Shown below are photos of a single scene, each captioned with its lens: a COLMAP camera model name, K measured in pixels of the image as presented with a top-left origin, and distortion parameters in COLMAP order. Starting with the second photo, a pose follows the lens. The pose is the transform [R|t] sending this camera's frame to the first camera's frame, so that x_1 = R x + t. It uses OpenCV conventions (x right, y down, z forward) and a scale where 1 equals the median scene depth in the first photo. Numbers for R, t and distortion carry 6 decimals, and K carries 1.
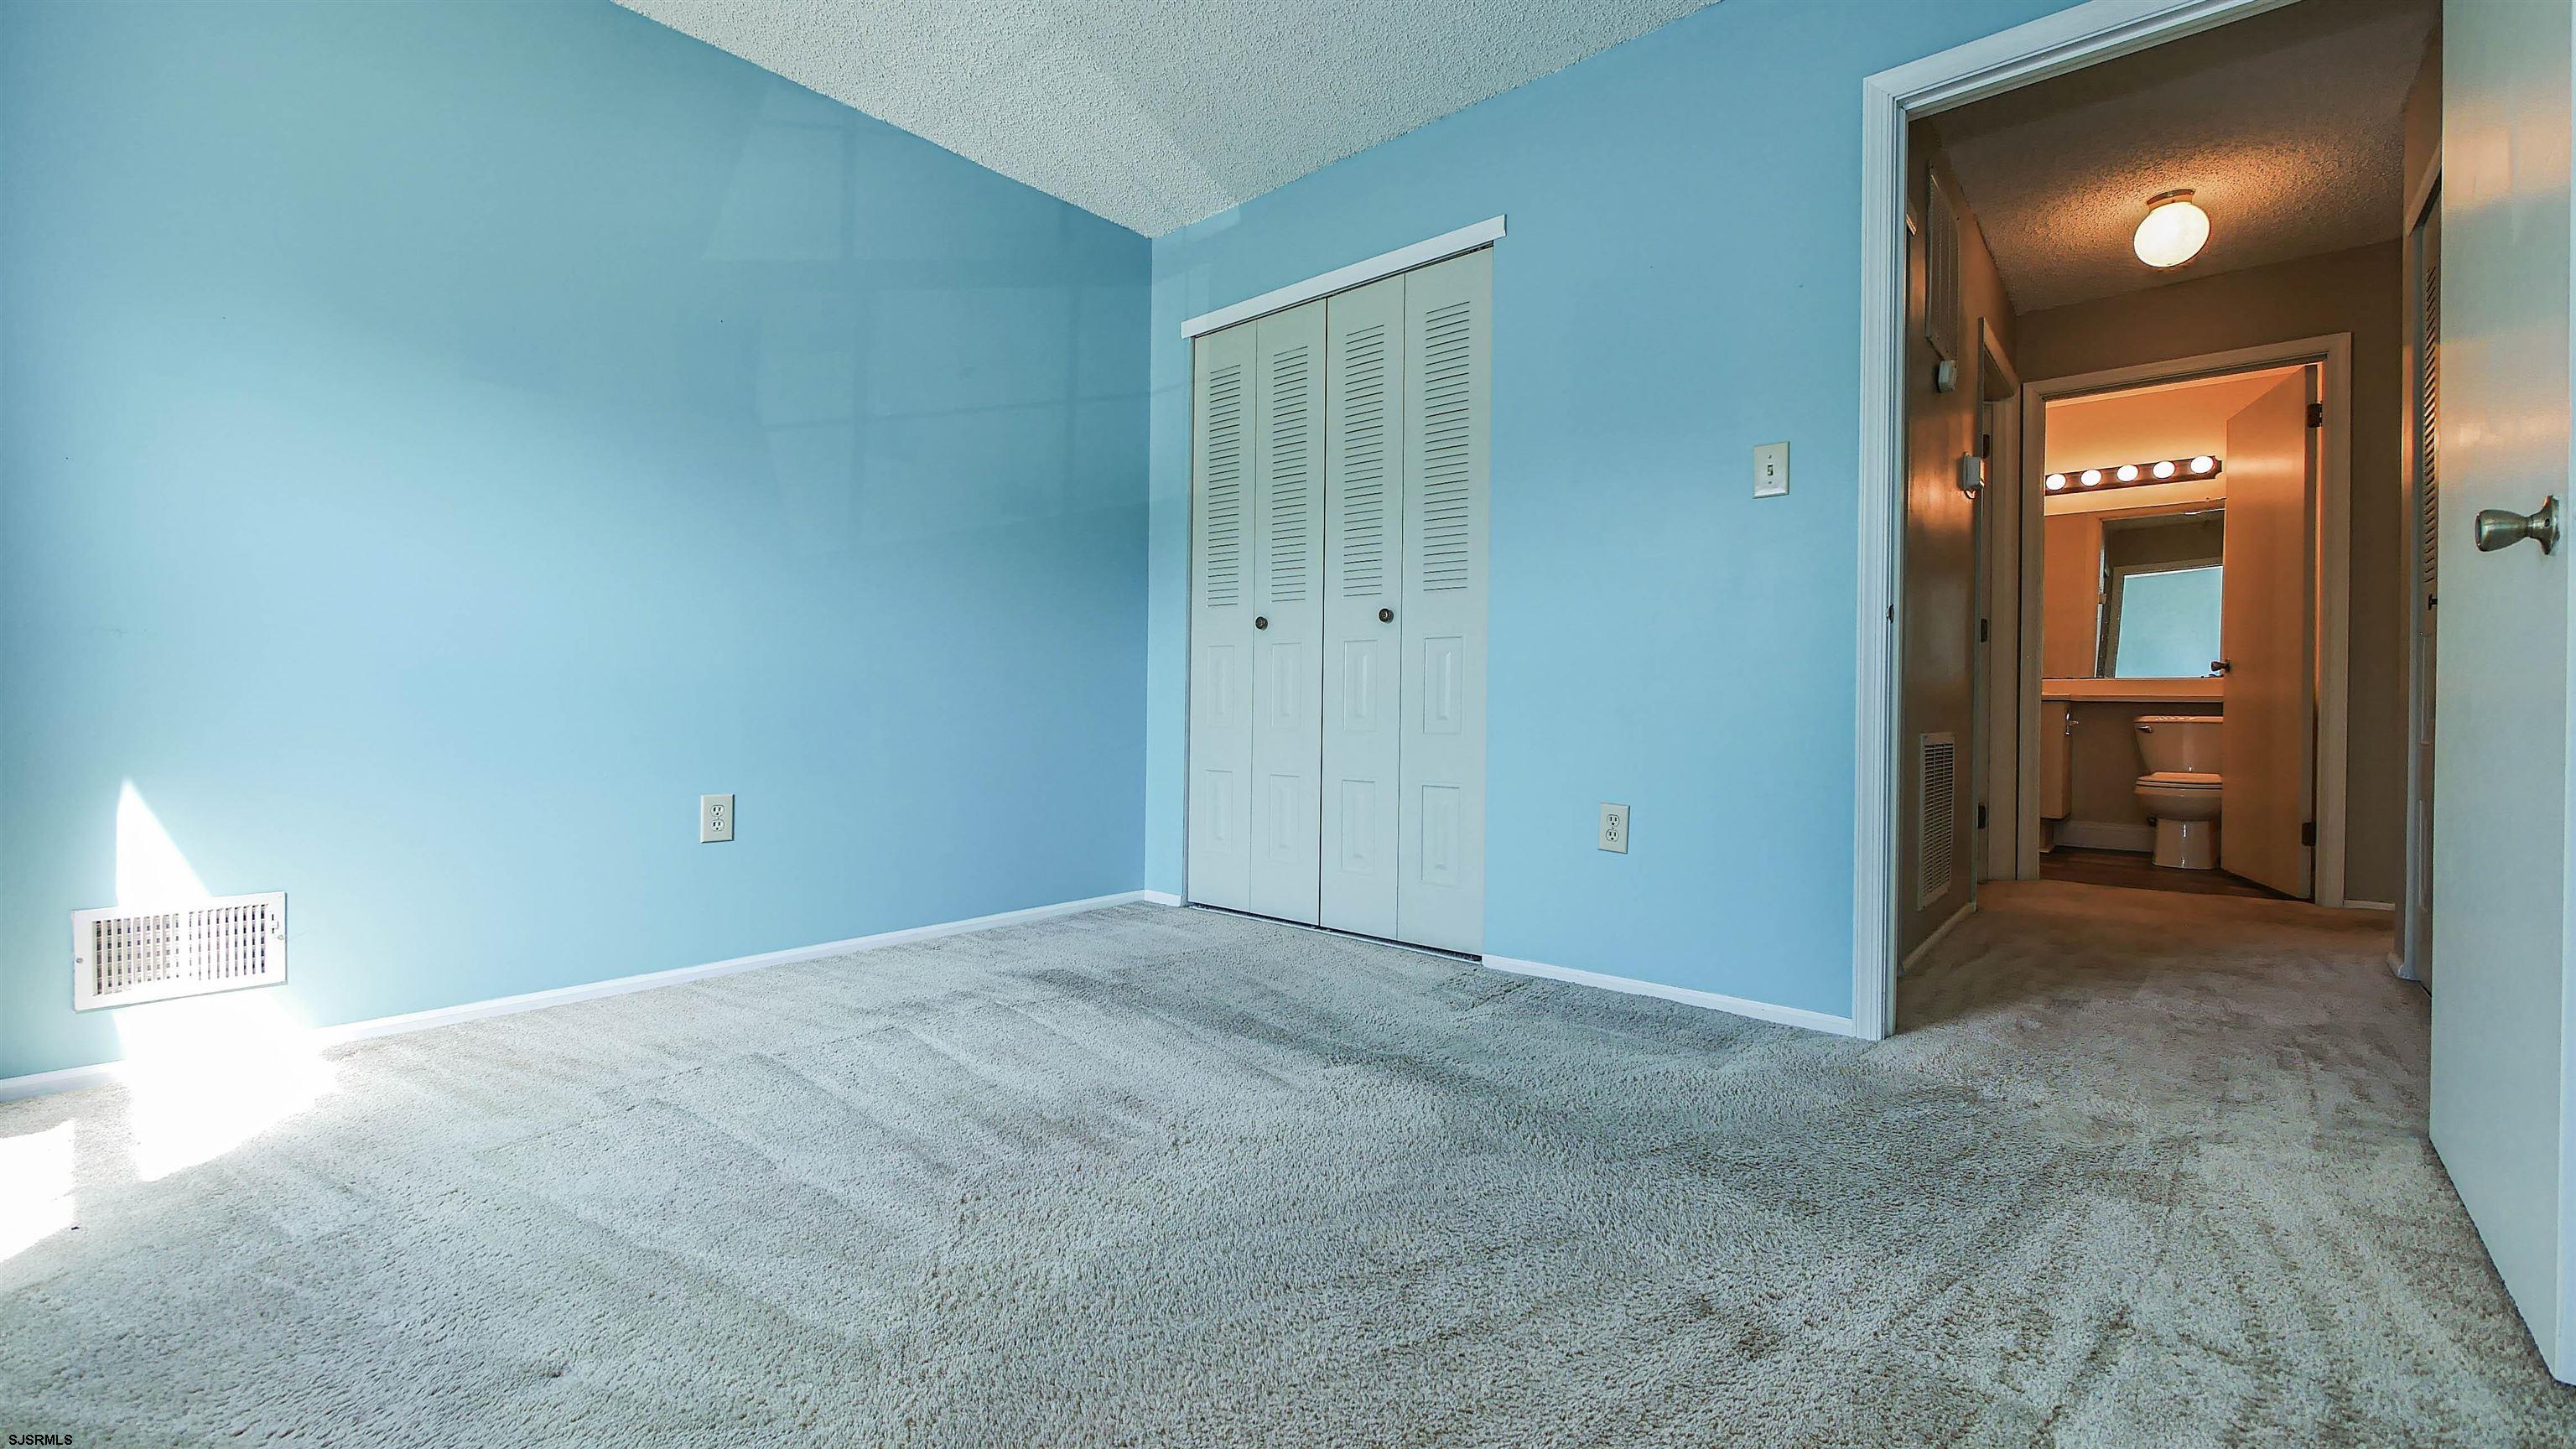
lens RADIAL K [[1065.5, 0, 1285.2], [0, 1065.5, 703.4], [0, 0, 1]] dist [-0.001132, -0.000298]
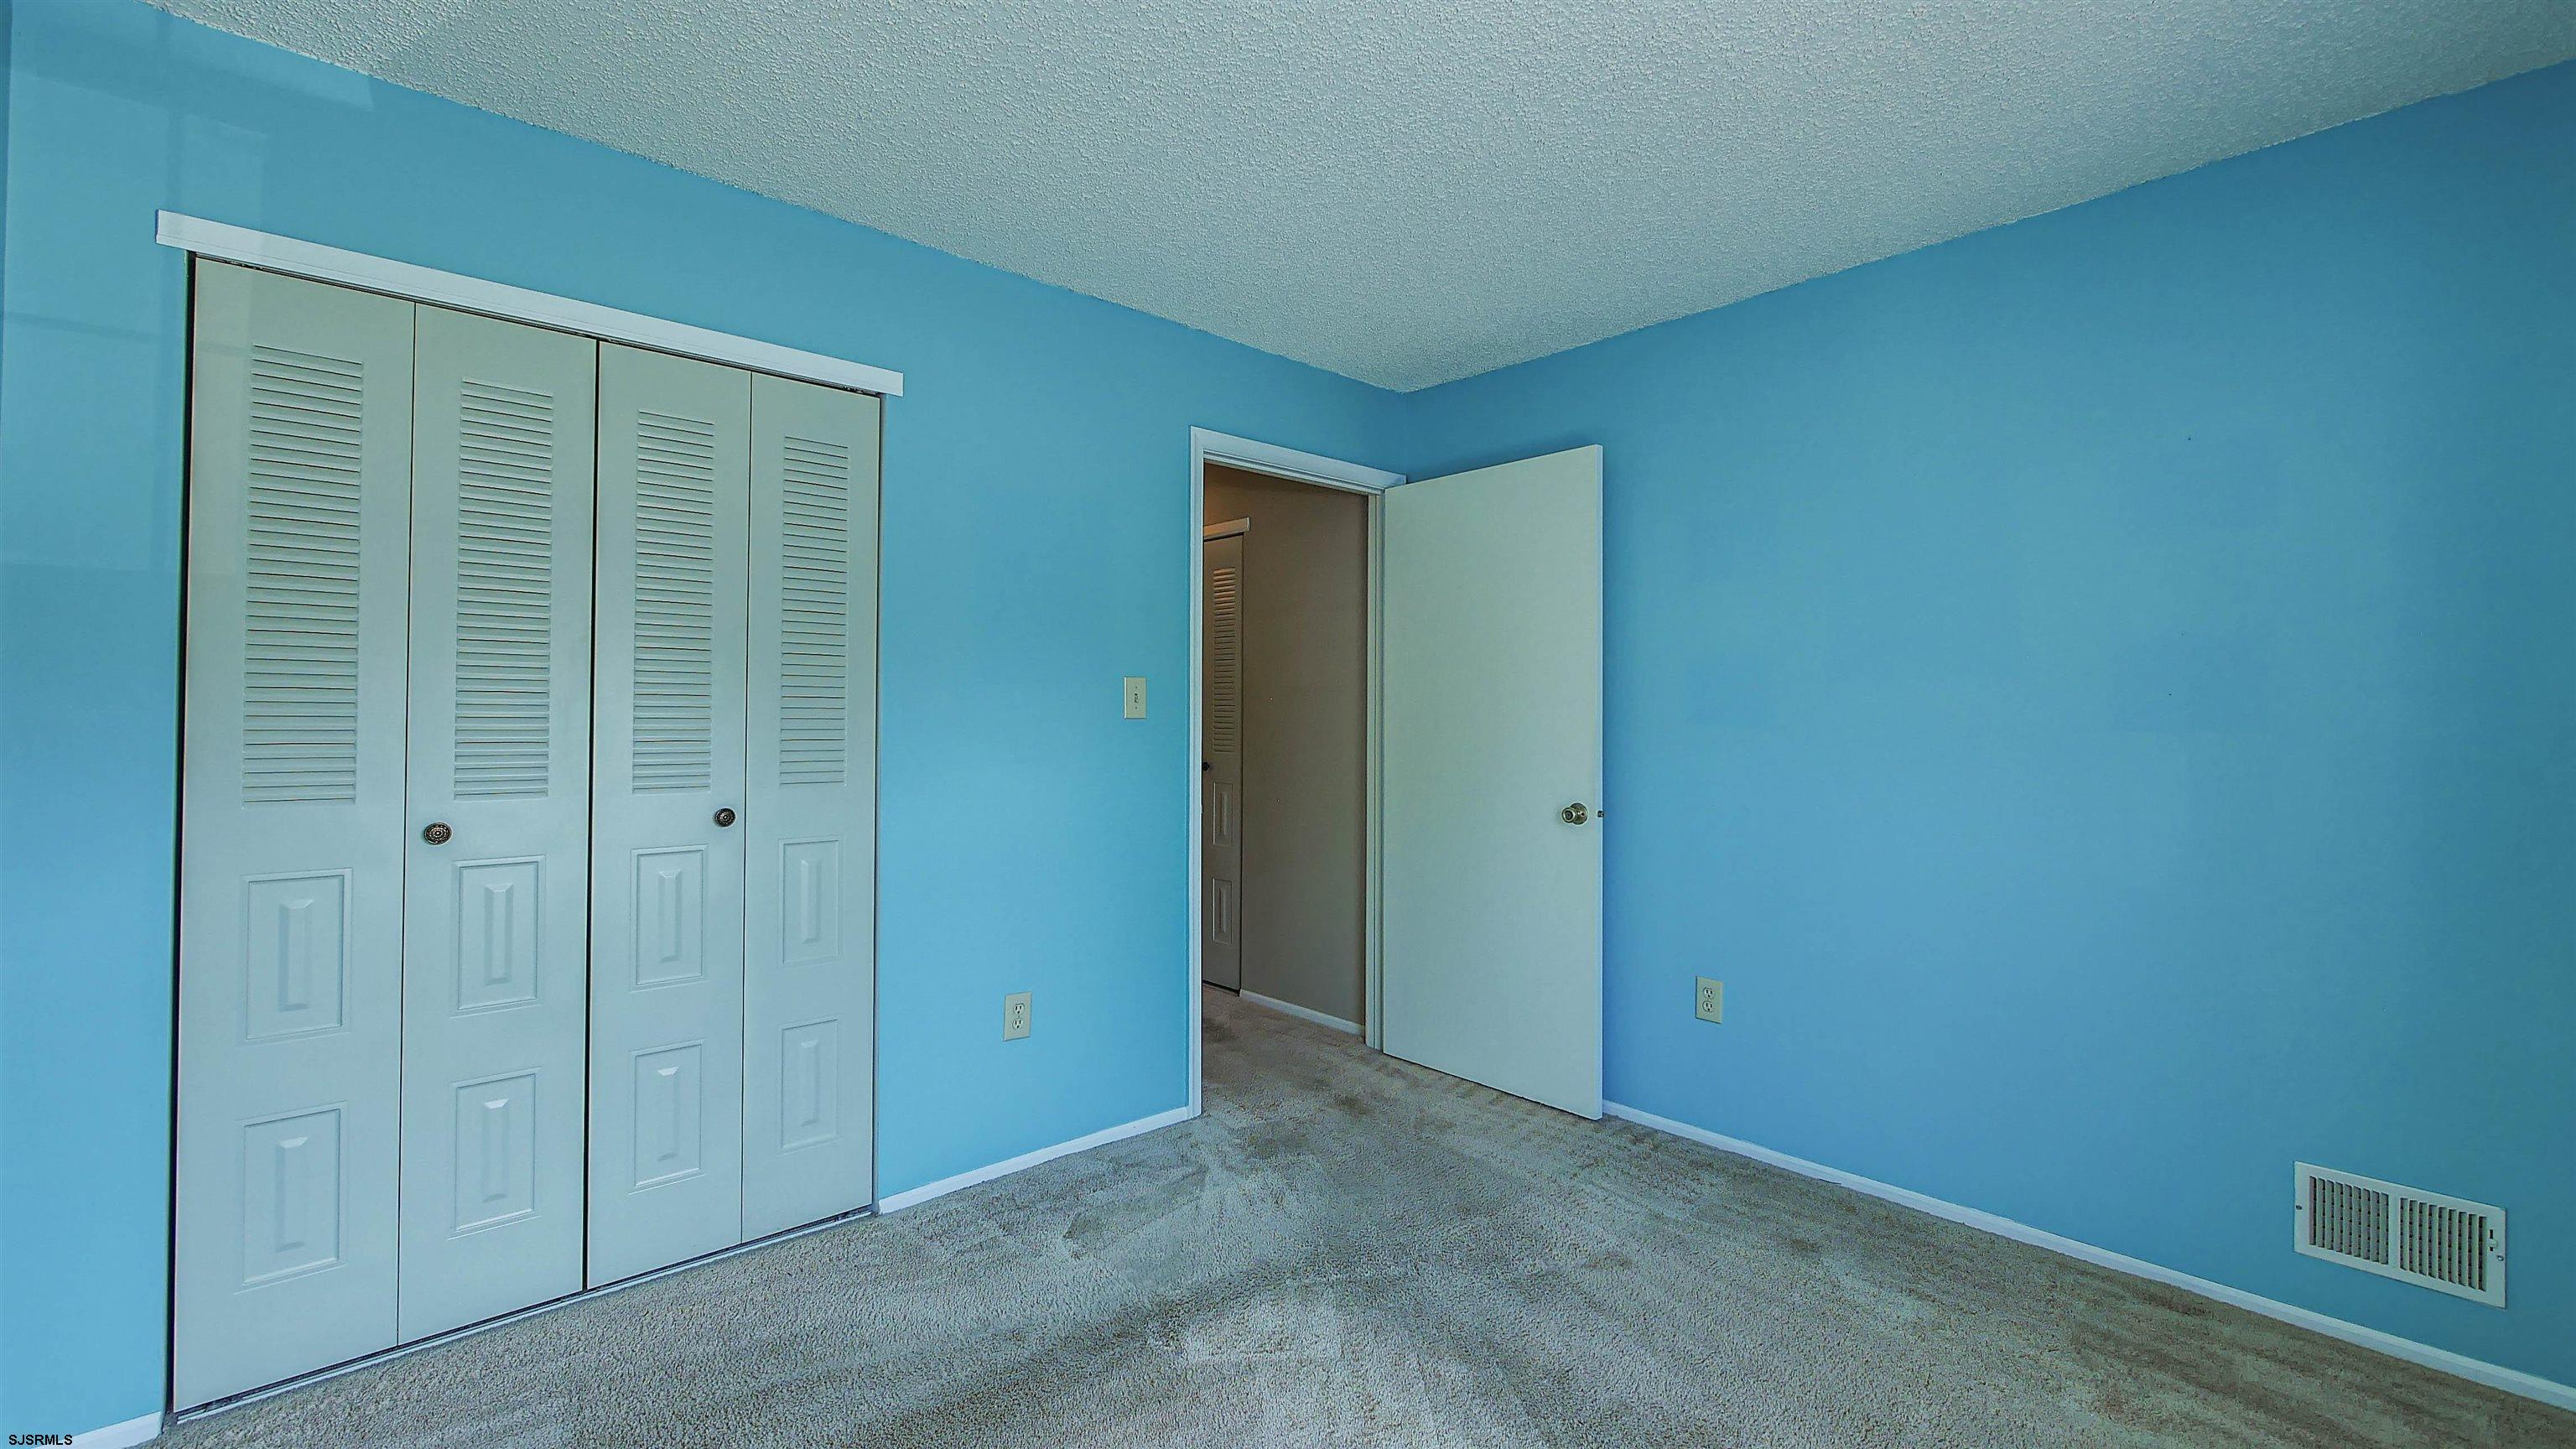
lens RADIAL K [[1065.5, 0, 1285.2], [0, 1065.5, 703.4], [0, 0, 1]] dist [-0.001132, -0.000298]
pose [[0.118127, 0.007507, 0.992970, -0.711010], [0.001292, 0.999969, -0.007714, -0.184497], [-0.992998, 0.002194, 0.118114, 0.616628]]
